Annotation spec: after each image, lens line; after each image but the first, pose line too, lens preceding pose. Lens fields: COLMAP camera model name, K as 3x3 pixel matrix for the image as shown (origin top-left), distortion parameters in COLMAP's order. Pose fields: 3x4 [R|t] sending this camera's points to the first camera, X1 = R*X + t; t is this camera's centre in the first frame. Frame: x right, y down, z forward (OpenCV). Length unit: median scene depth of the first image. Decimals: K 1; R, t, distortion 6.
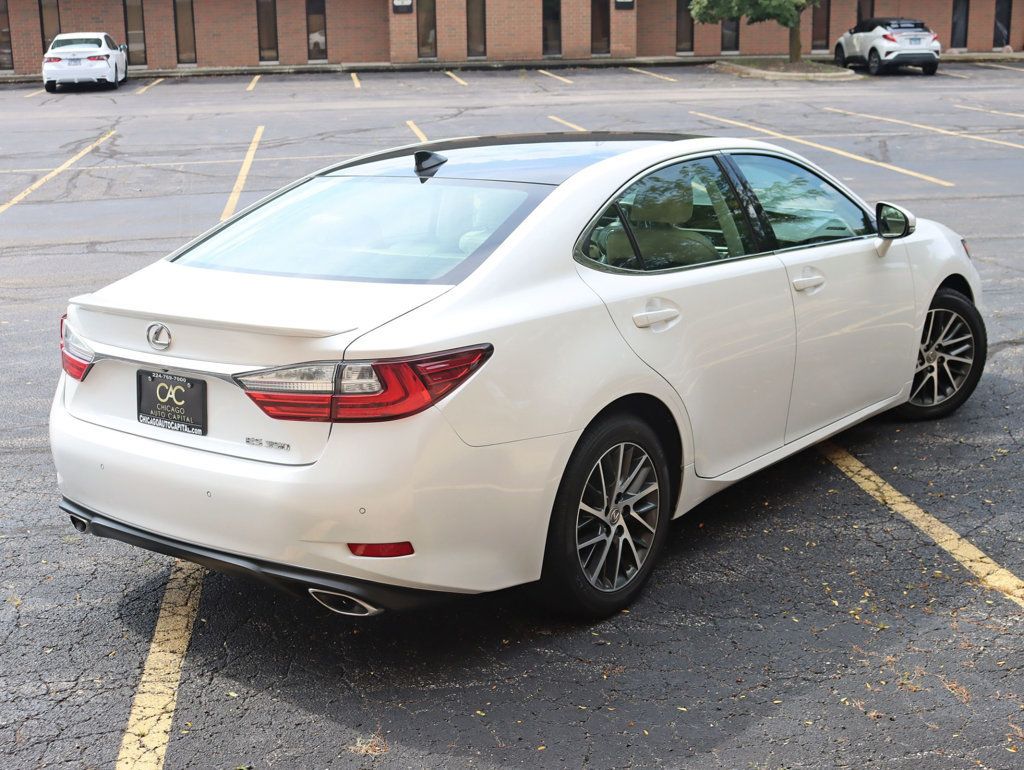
lens RADIAL K [[1246.7, 0, 512.0], [0, 1246.7, 385.0], [0, 0, 1]] dist [-0.064140, -0.009568]
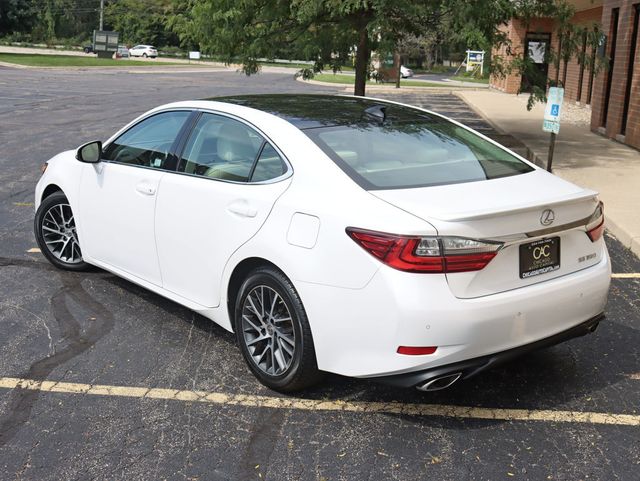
lens RADIAL K [[770.8, 0, 290.1], [0, 770.8, 240.7], [0, 0, 1]] dist [-0.091096, -0.012278]
pose [[0.310699, -0.197940, 0.929670, -1.200719], [0.207899, 0.968546, 0.136736, -0.195985], [-0.927494, 0.150794, 0.342077, 0.879730]]
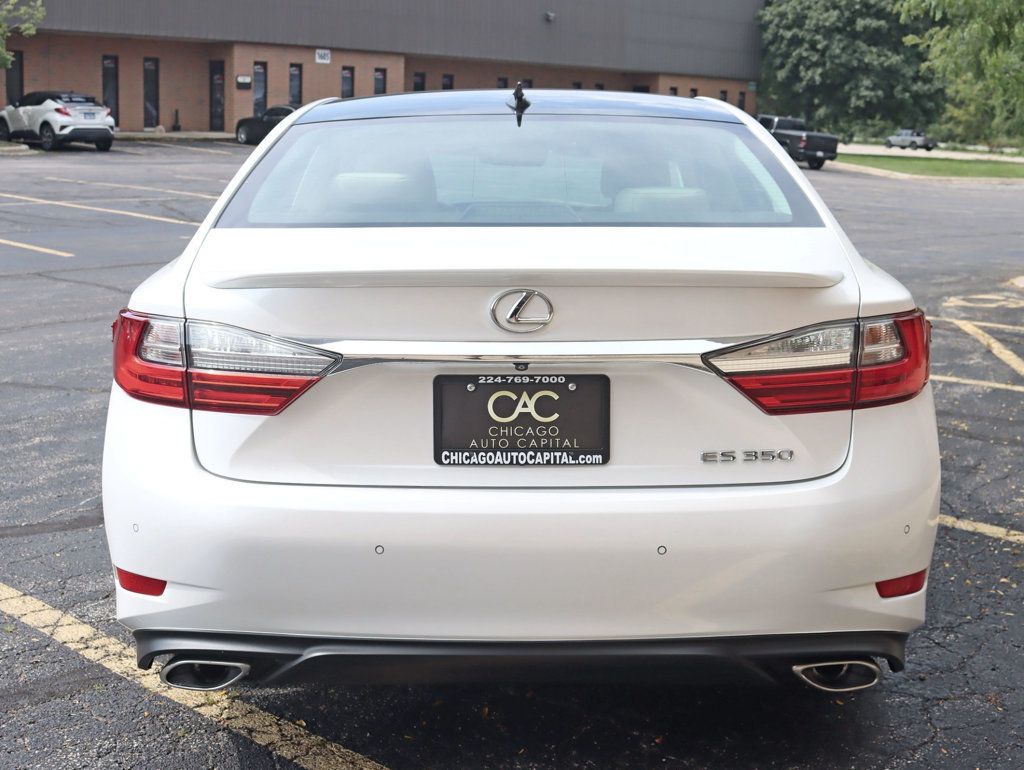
lens RADIAL K [[1312.4, 0, 512.0], [0, 1312.4, 385.0], [0, 0, 1]] dist [-0.077031, 0.007836]
pose [[0.809581, -0.074535, 0.582257, -0.599543], [0.114950, 0.992832, -0.032736, 0.015652], [-0.575643, 0.093433, 0.812345, 0.437461]]
